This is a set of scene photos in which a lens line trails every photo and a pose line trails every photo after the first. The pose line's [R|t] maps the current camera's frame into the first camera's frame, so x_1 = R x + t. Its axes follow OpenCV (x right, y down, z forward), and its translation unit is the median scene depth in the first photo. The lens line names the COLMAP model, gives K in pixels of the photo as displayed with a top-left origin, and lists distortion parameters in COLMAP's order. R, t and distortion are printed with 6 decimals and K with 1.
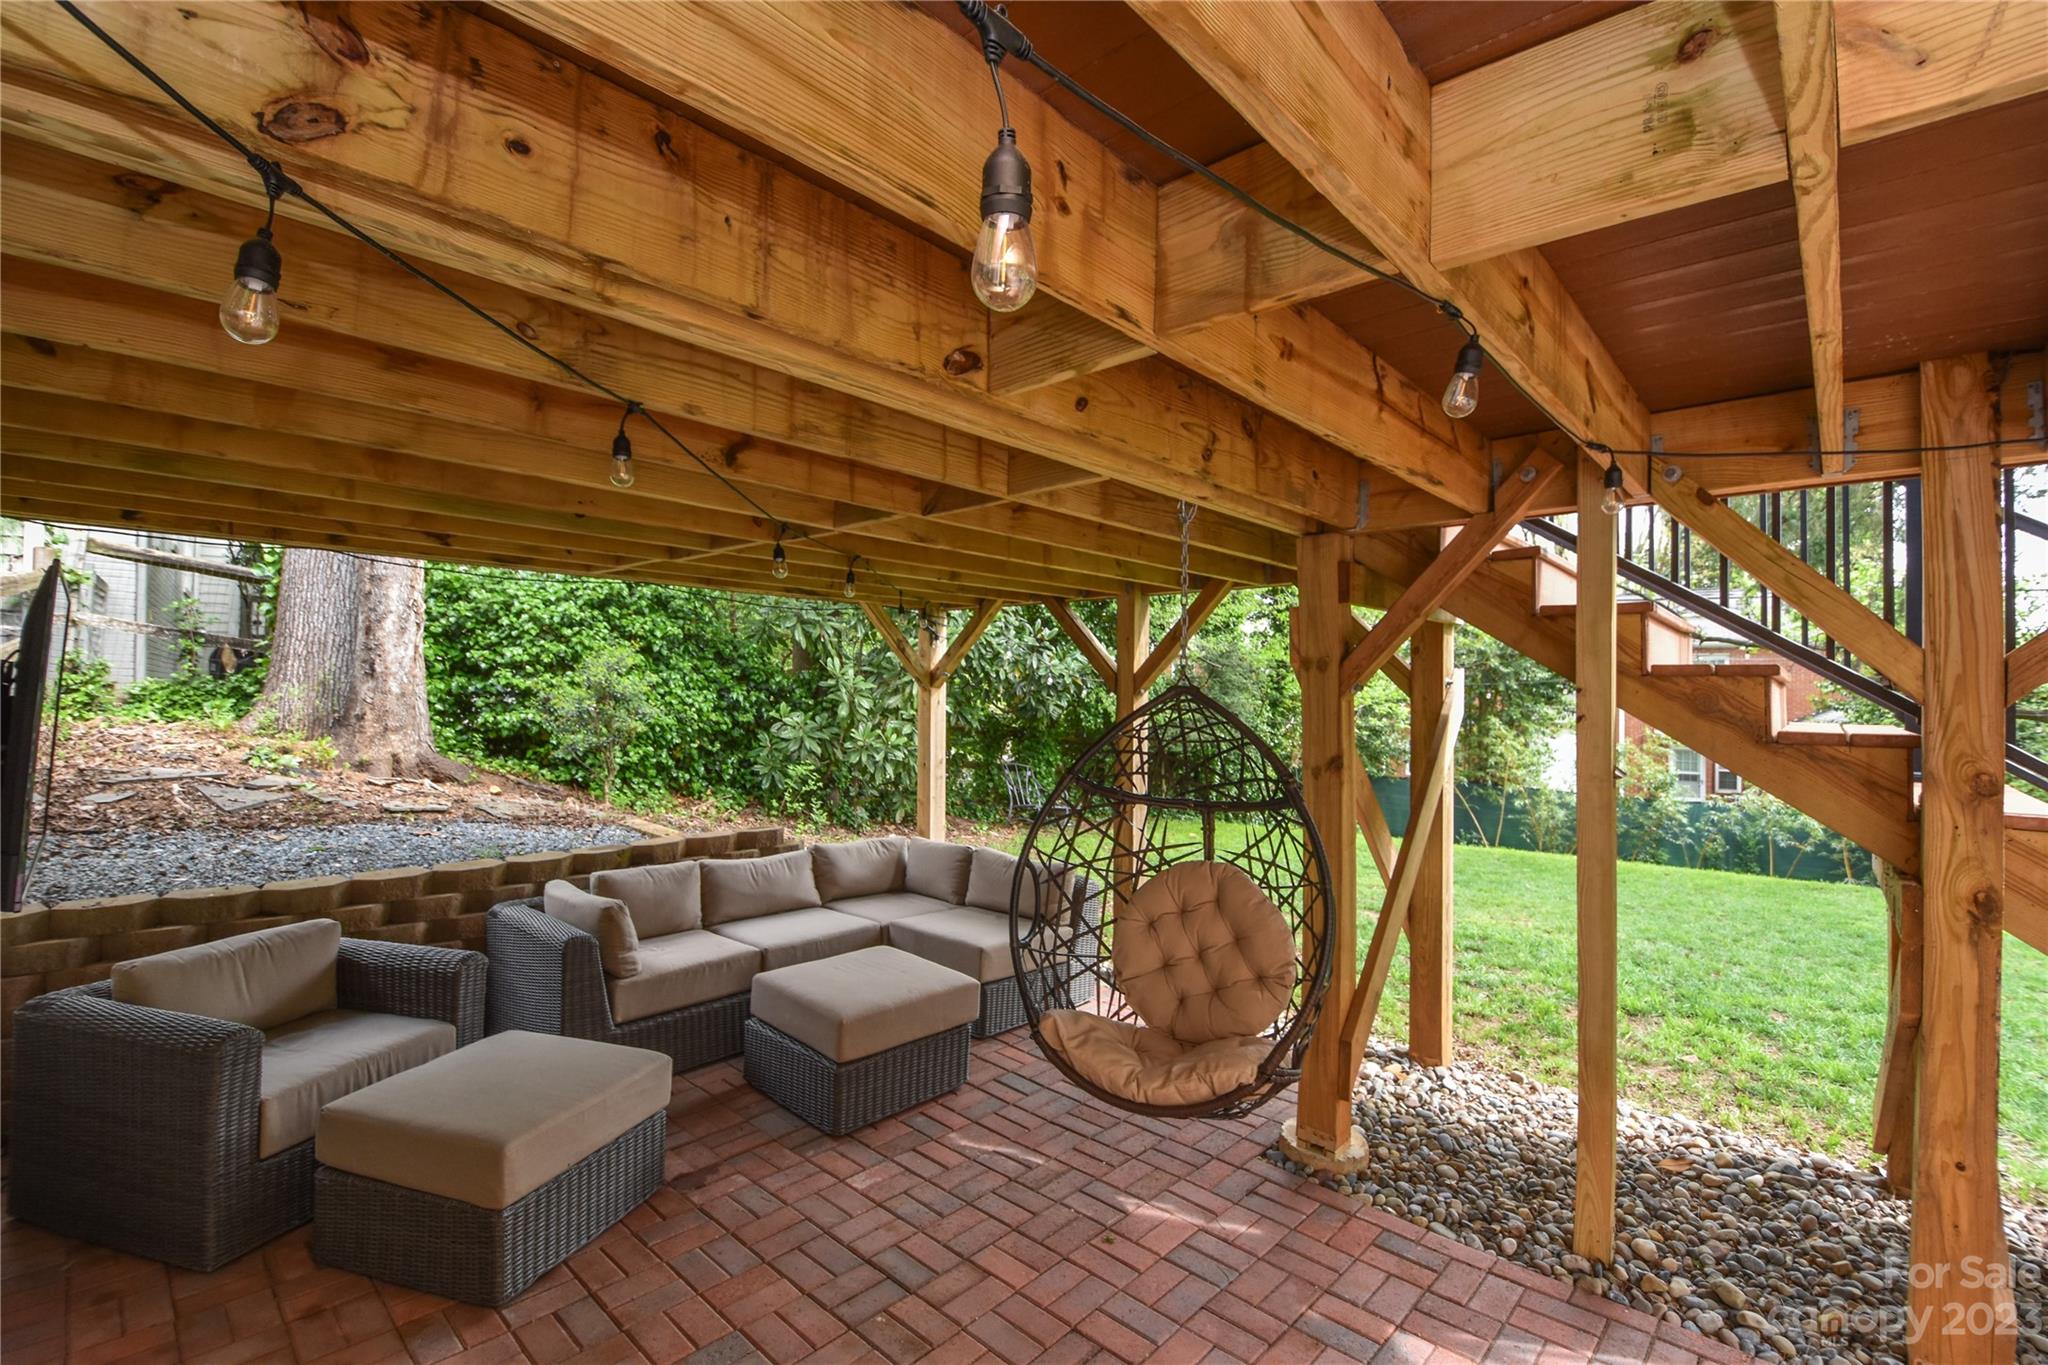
lens RADIAL K [[896.3, 0, 1027.3], [0, 896.3, 681.0], [0, 0, 1]] dist [-0.000130, -0.016174]
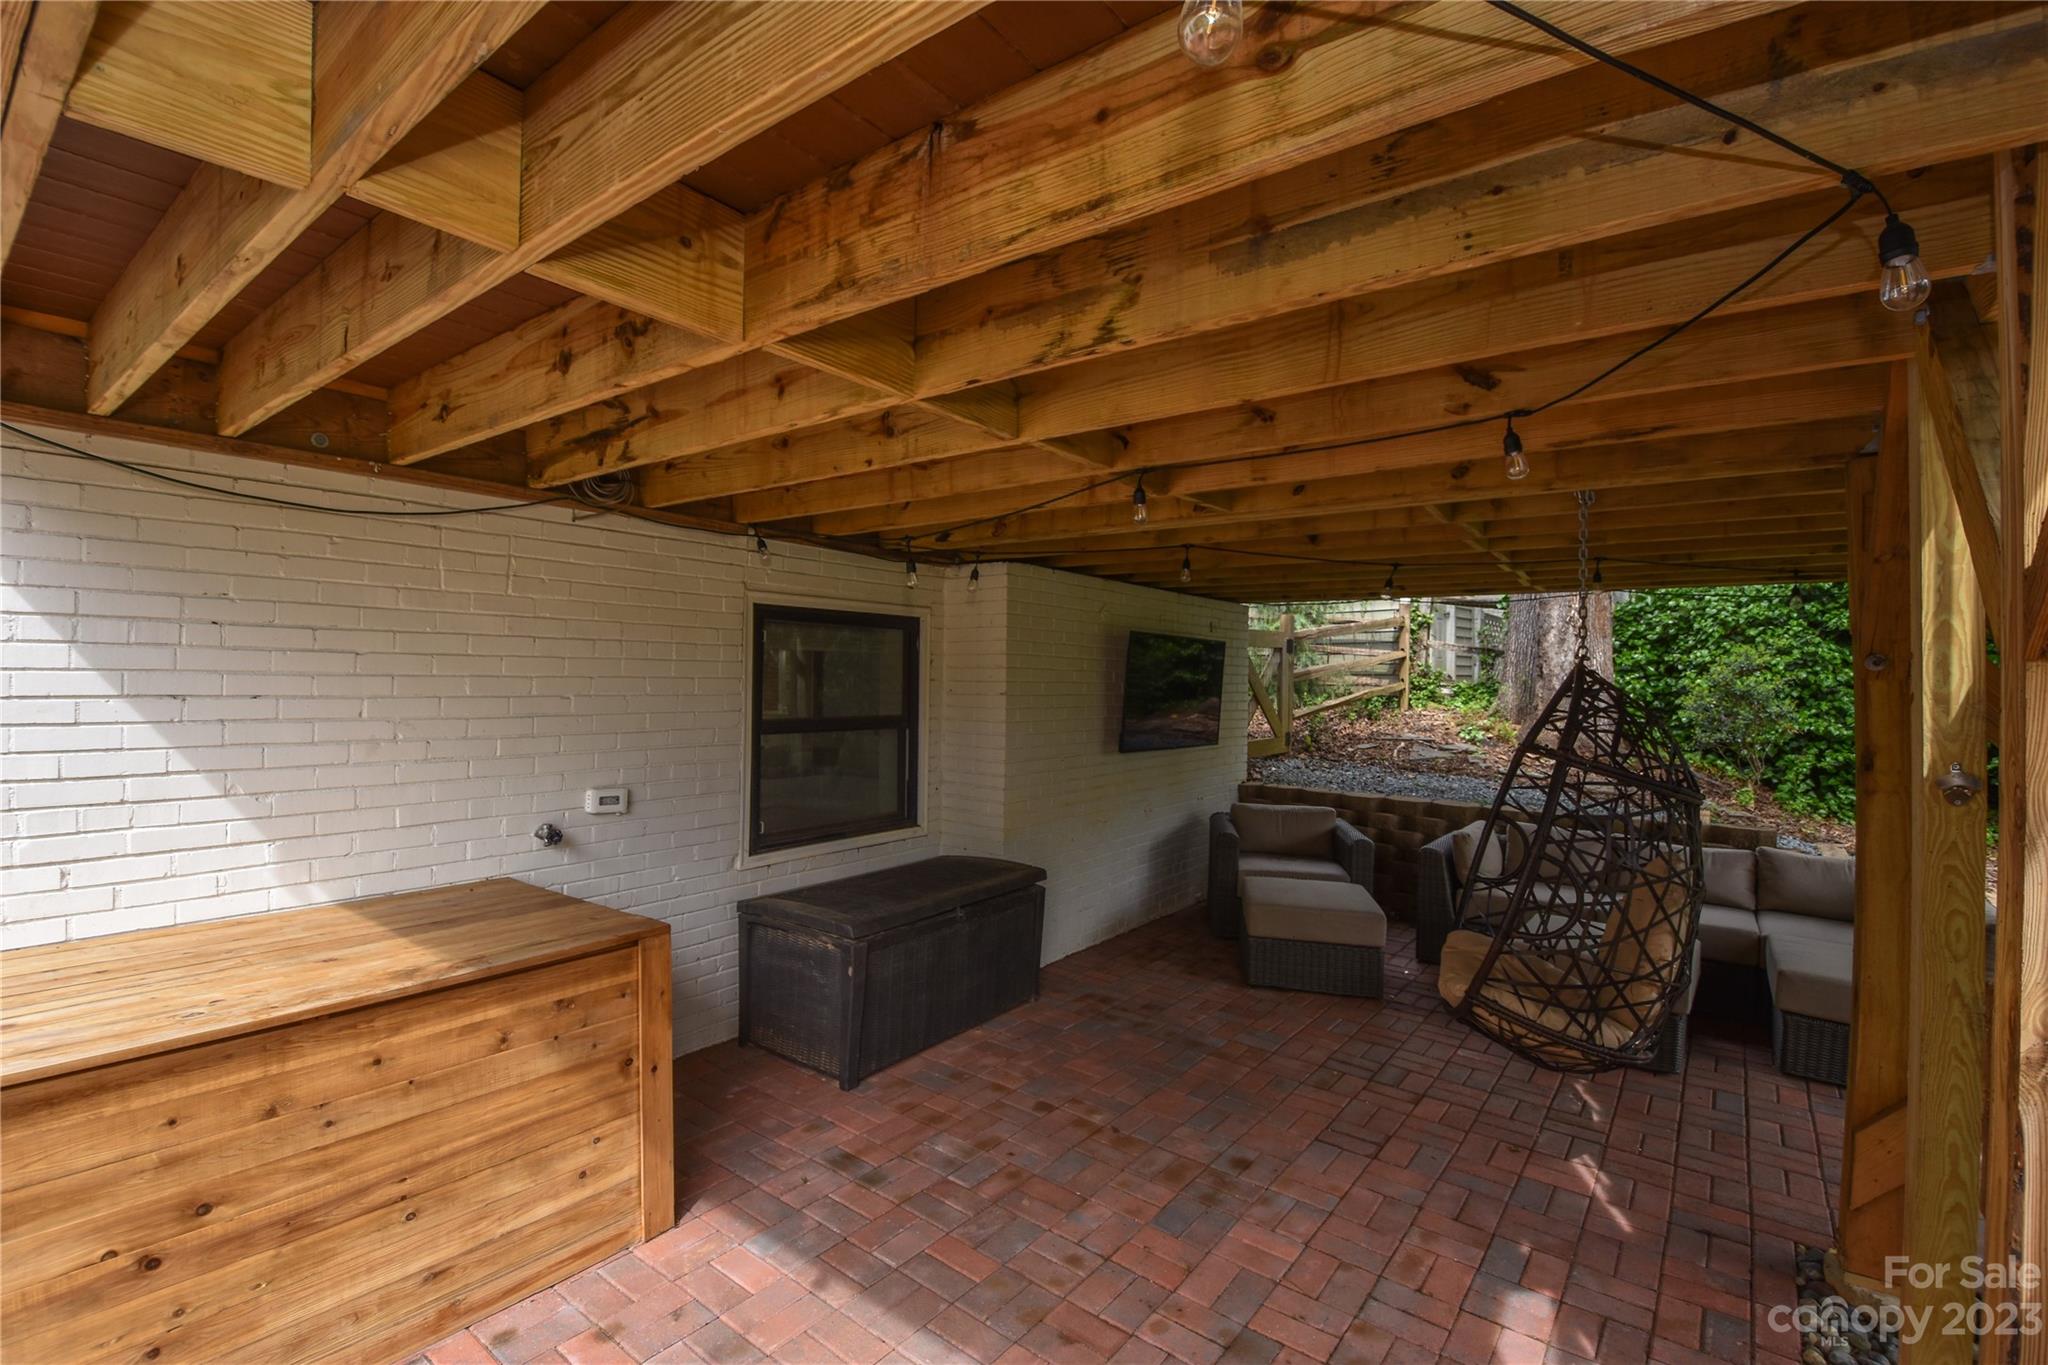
lens RADIAL K [[896.3, 0, 1027.3], [0, 896.3, 681.0], [0, 0, 1]] dist [-0.000130, -0.016174]
pose [[0.090935, -0.010022, -0.995806, 0.515263], [-0.003897, 0.999938, -0.010419, 0.017172], [0.995849, 0.004828, 0.090890, 0.119004]]
